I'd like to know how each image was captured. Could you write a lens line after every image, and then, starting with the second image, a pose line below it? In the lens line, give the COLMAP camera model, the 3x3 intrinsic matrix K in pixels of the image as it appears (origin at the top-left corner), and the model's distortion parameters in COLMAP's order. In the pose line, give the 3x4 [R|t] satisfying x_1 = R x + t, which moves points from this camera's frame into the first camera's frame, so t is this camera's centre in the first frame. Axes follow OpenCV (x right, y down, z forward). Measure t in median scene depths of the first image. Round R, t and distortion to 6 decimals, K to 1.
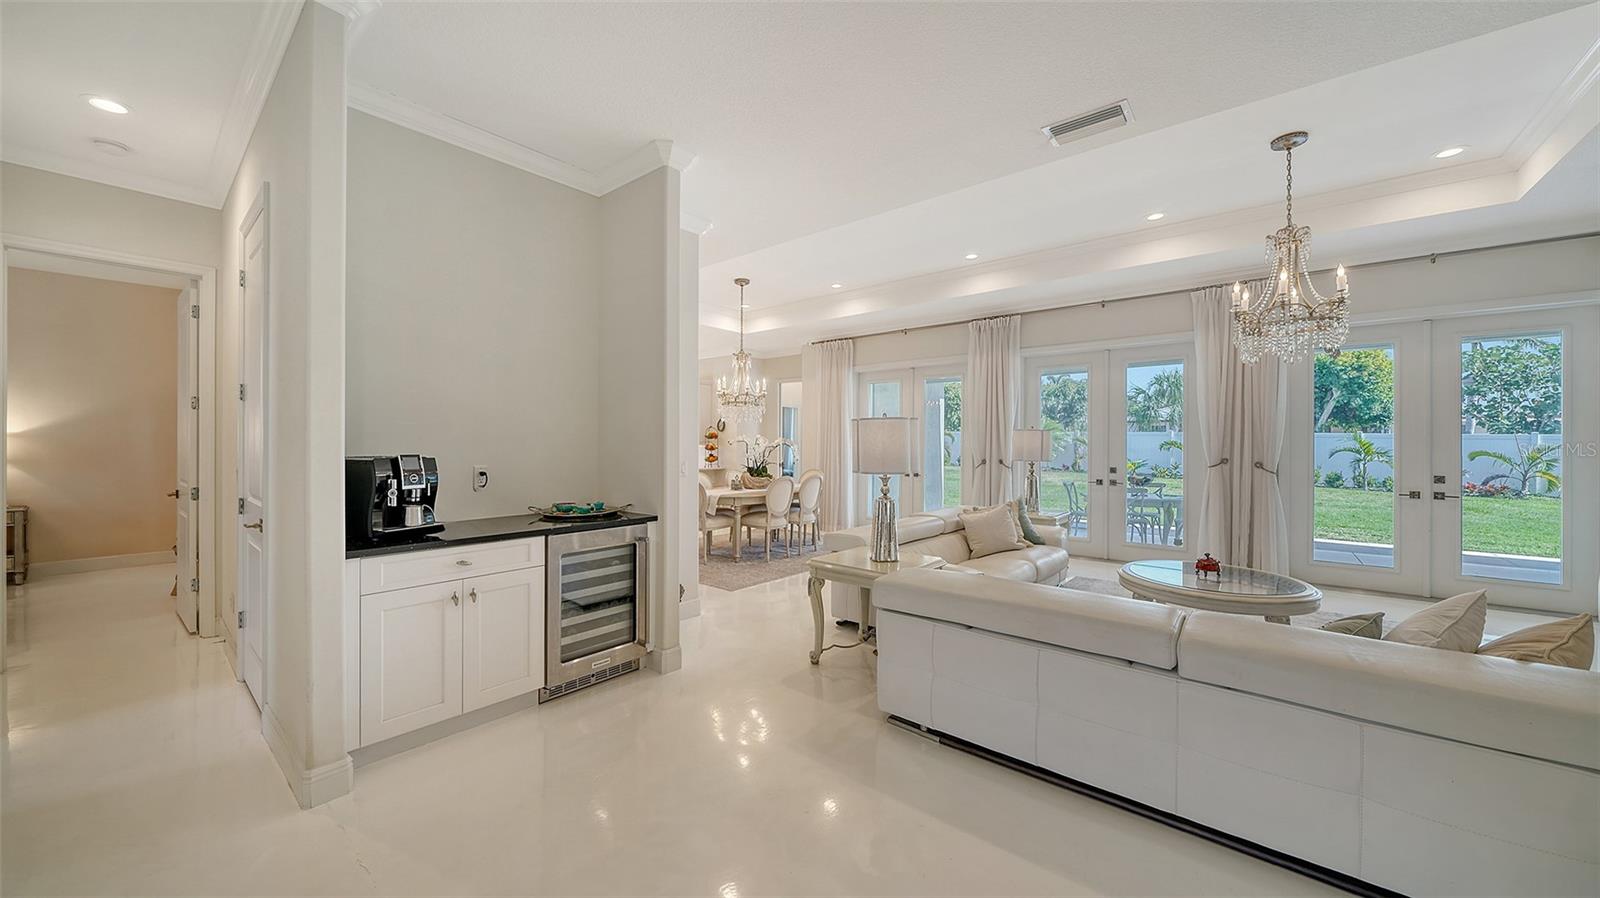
lens RADIAL K [[561.7, 0, 853.0], [0, 561.7, 445.8], [0, 0, 1]] dist [-0.006148, 0.000475]
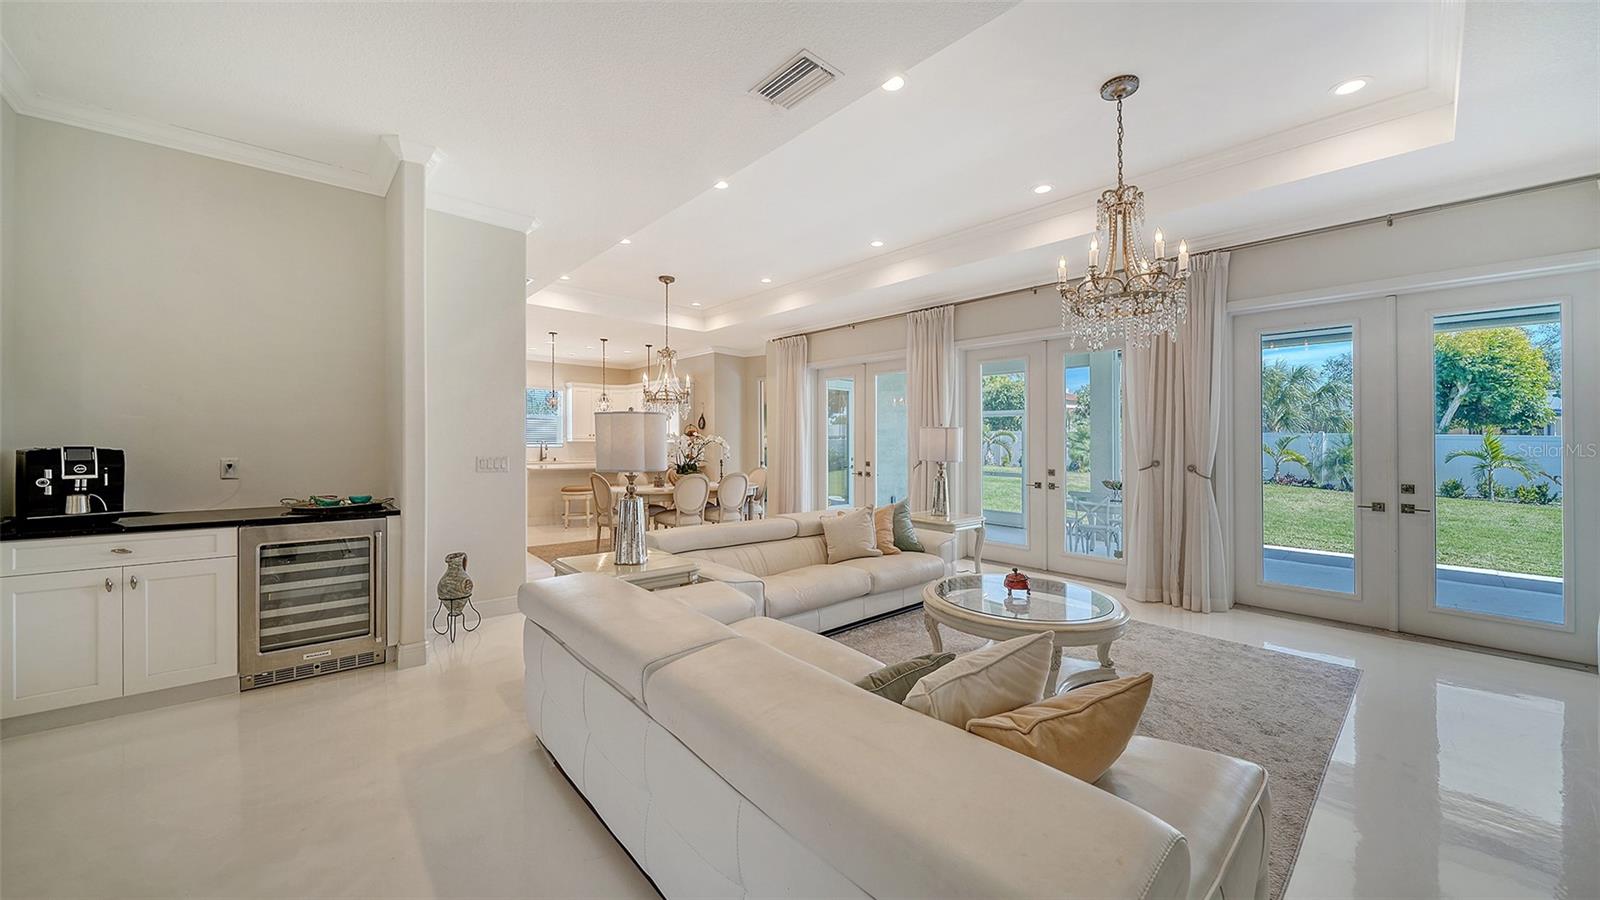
lens RADIAL K [[561.7, 0, 868.3], [0, 561.7, 444.3], [0, 0, 1]] dist [-0.006148, 0.000475]
pose [[0.990899, 0.006378, -0.134453, 0.324571], [-0.006747, 0.999975, -0.002287, 0.001764], [0.134435, 0.003174, 0.990917, 0.064954]]
